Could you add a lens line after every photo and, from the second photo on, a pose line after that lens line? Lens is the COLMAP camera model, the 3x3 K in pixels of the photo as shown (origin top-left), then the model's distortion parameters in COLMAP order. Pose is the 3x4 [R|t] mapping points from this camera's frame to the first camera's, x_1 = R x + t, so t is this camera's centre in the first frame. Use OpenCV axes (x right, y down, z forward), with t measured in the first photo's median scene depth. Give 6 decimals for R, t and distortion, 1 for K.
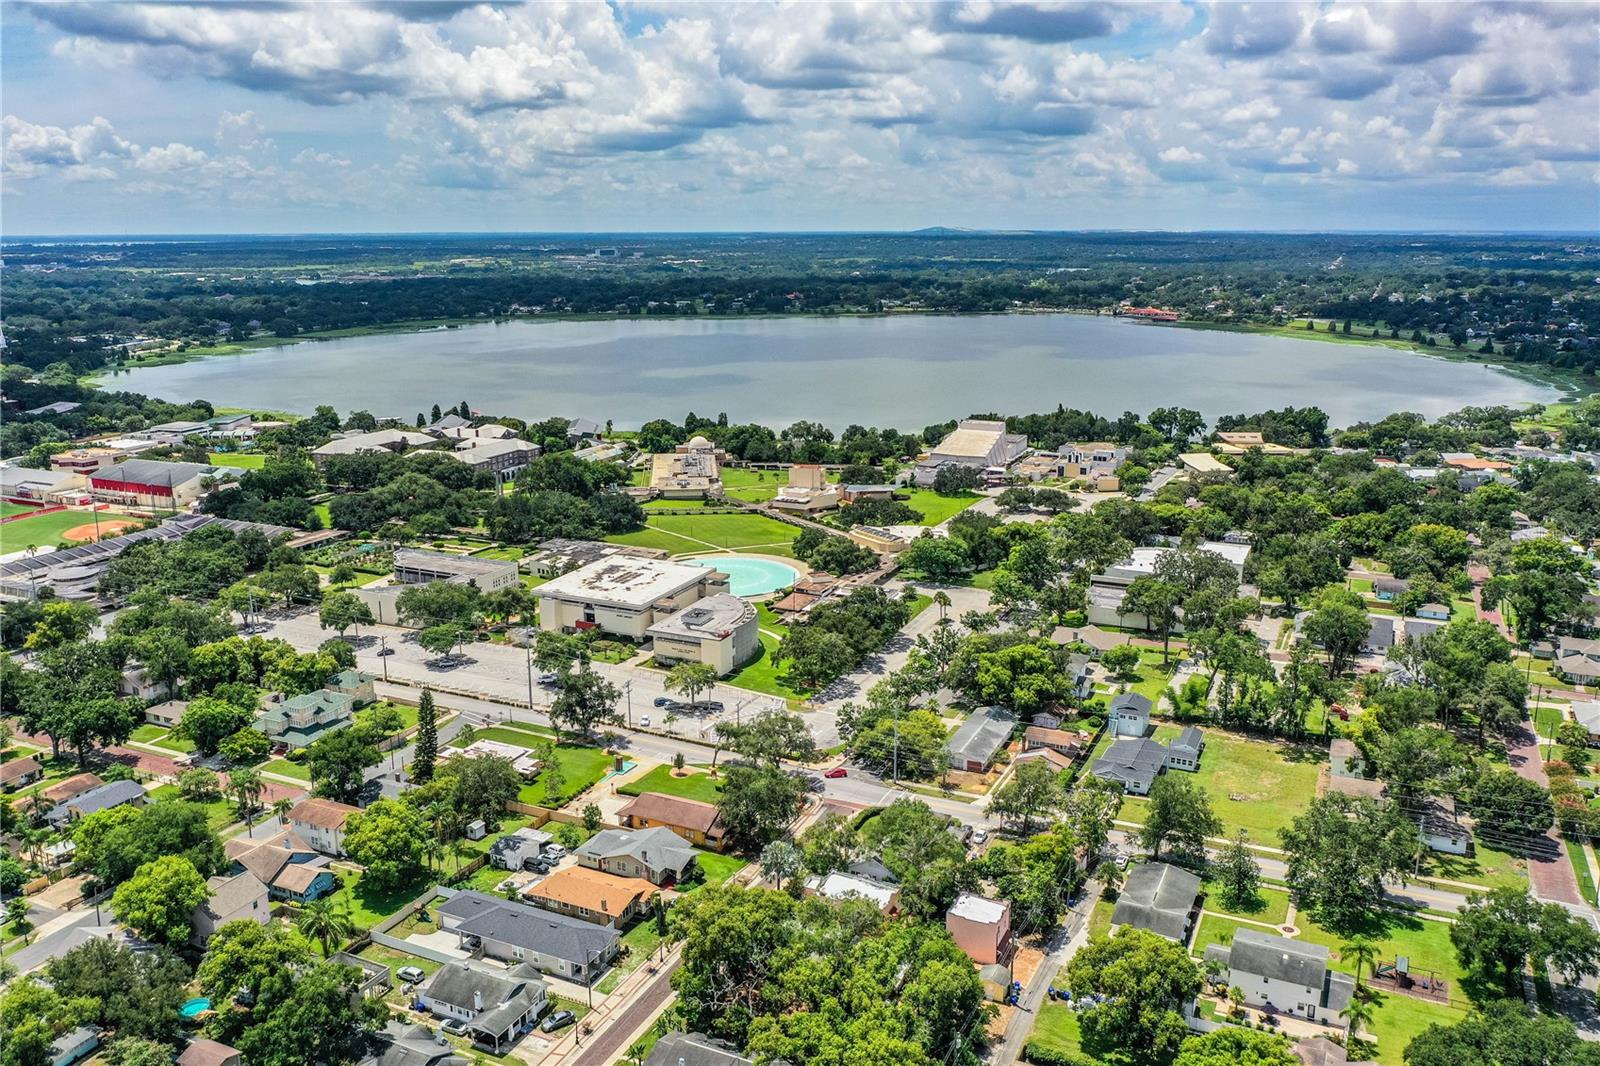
lens RADIAL K [[1254.0, 0, 806.5], [0, 1254.0, 538.4], [0, 0, 1]] dist [0.002278, 0.001328]
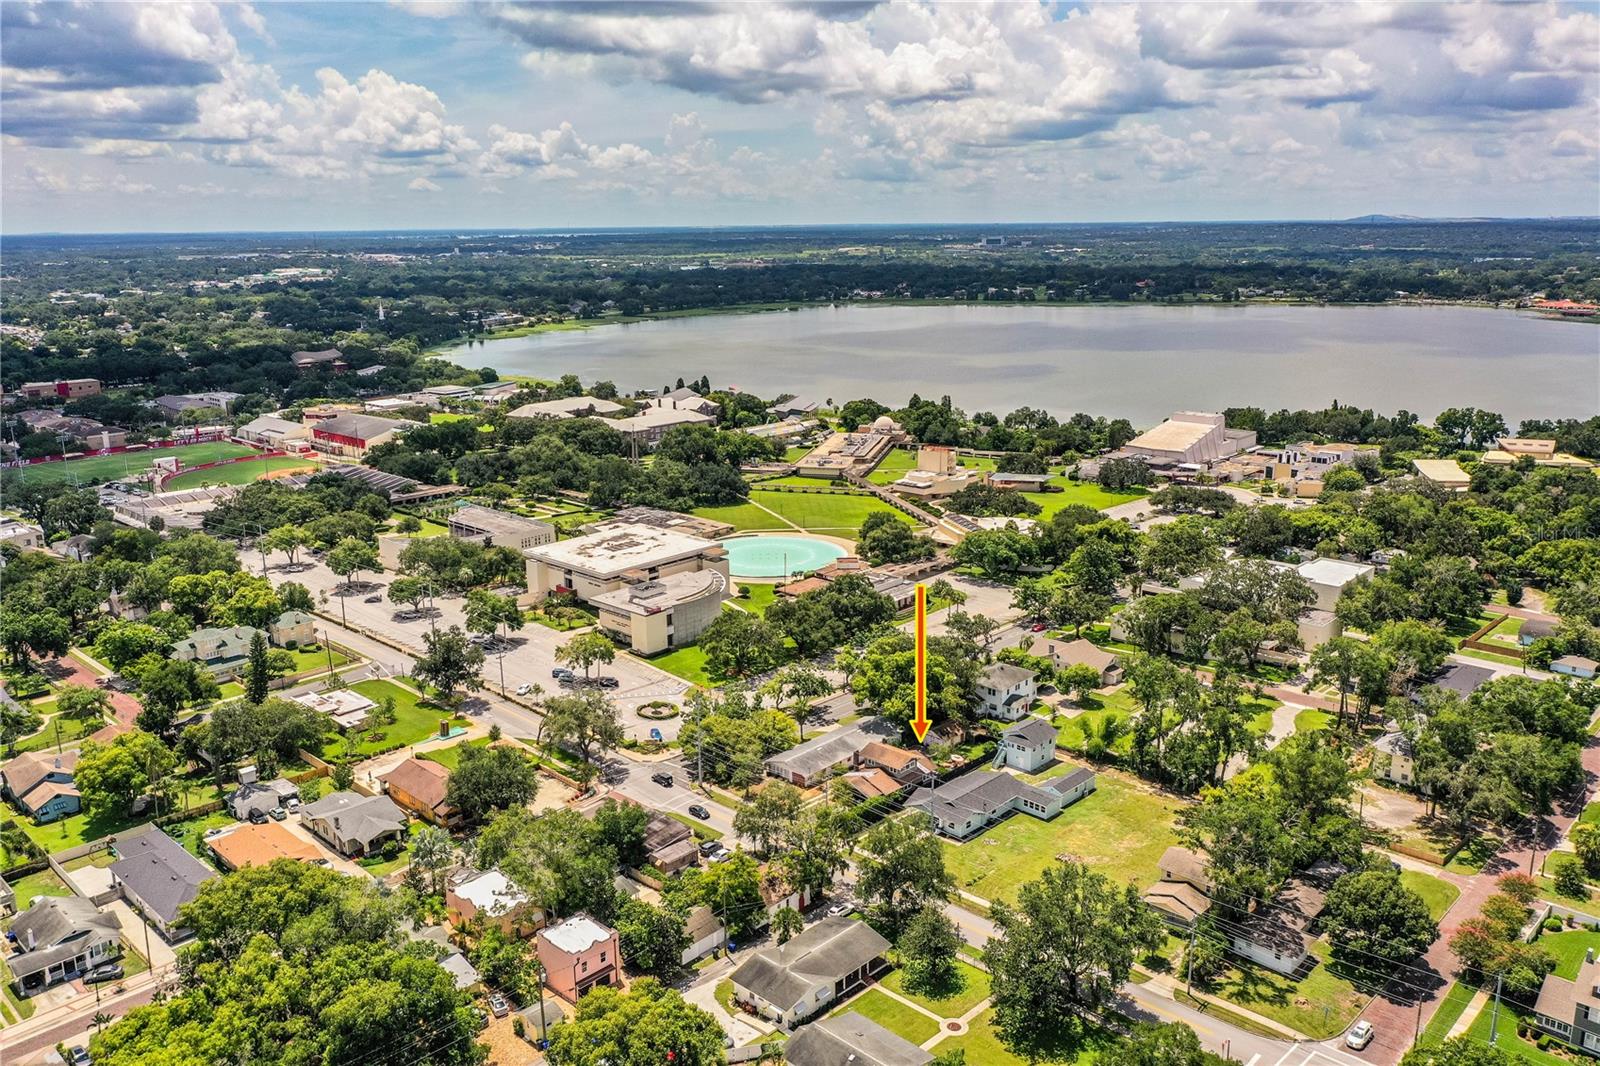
lens RADIAL K [[1254.0, 0, 804.2], [0, 1254.0, 539.3], [0, 0, 1]] dist [0.002278, 0.001328]
pose [[0.950049, 0.070986, -0.303920, 0.155139], [-0.068661, 0.997471, 0.018346, -0.000718], [0.304453, 0.003438, 0.952521, 0.065717]]
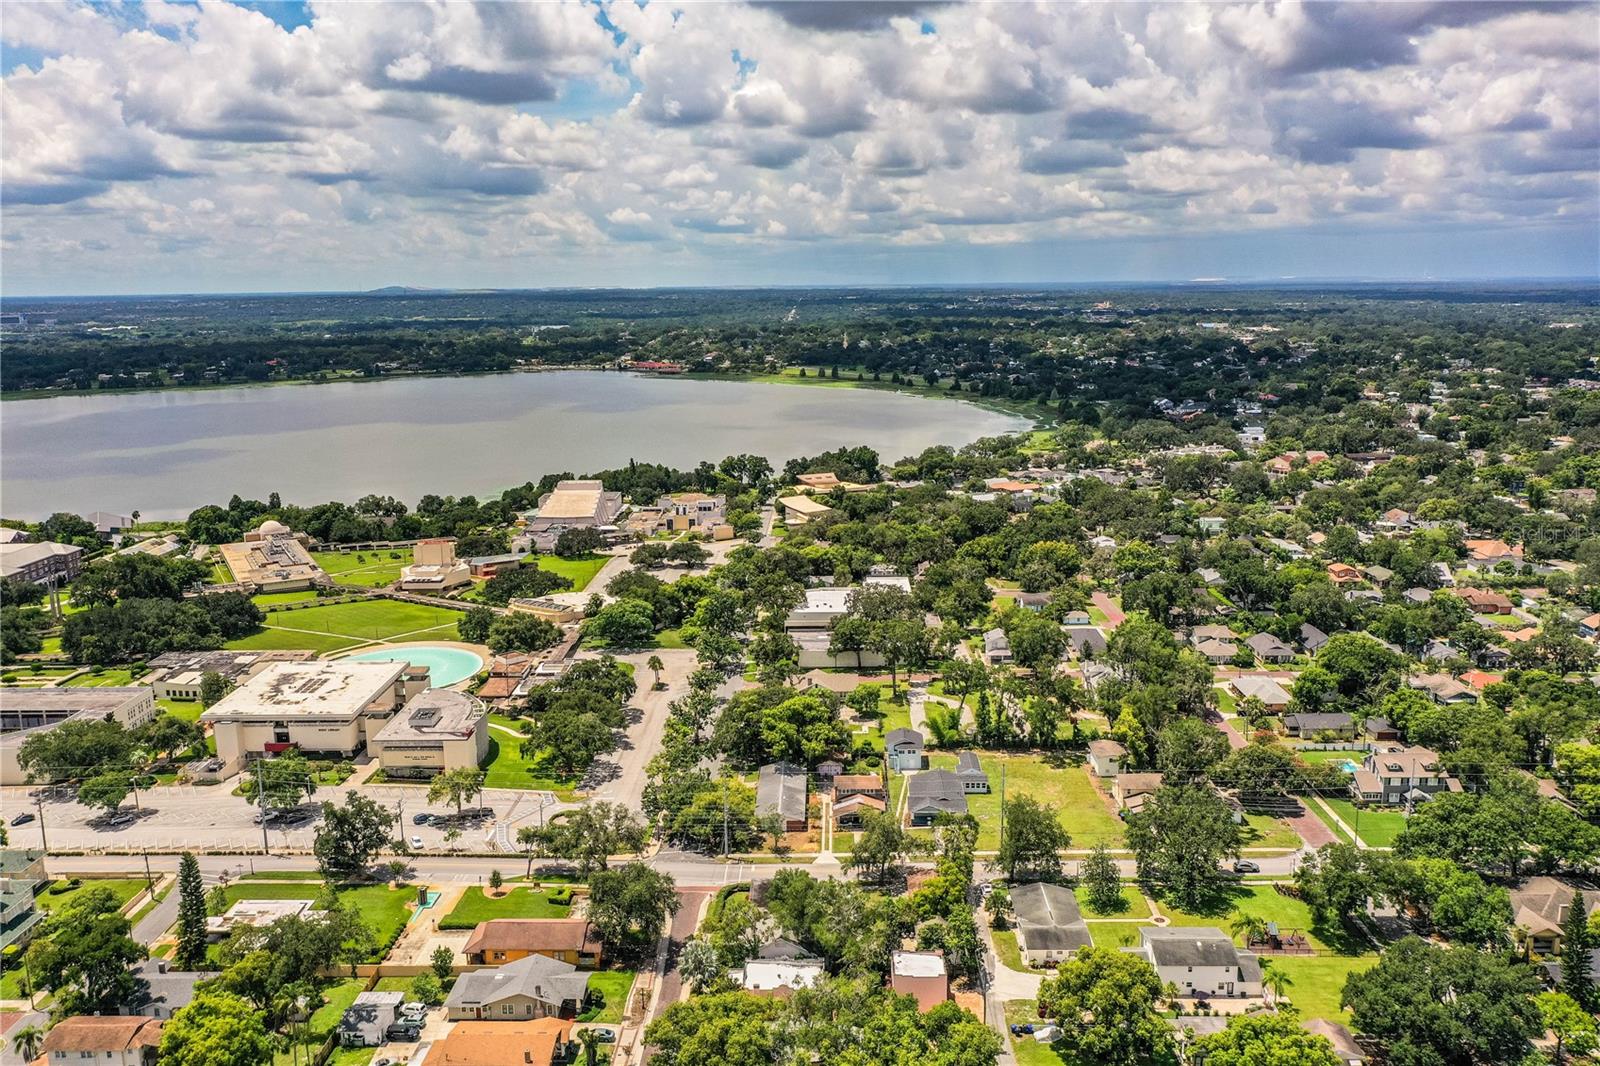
lens RADIAL K [[1254.0, 0, 806.3], [0, 1254.0, 533.1], [0, 0, 1]] dist [0.002278, 0.001328]
pose [[0.914958, -0.089157, 0.393577, -0.089280], [0.107896, 0.993830, -0.025696, -0.008189], [-0.388858, 0.065976, 0.918932, 0.029216]]
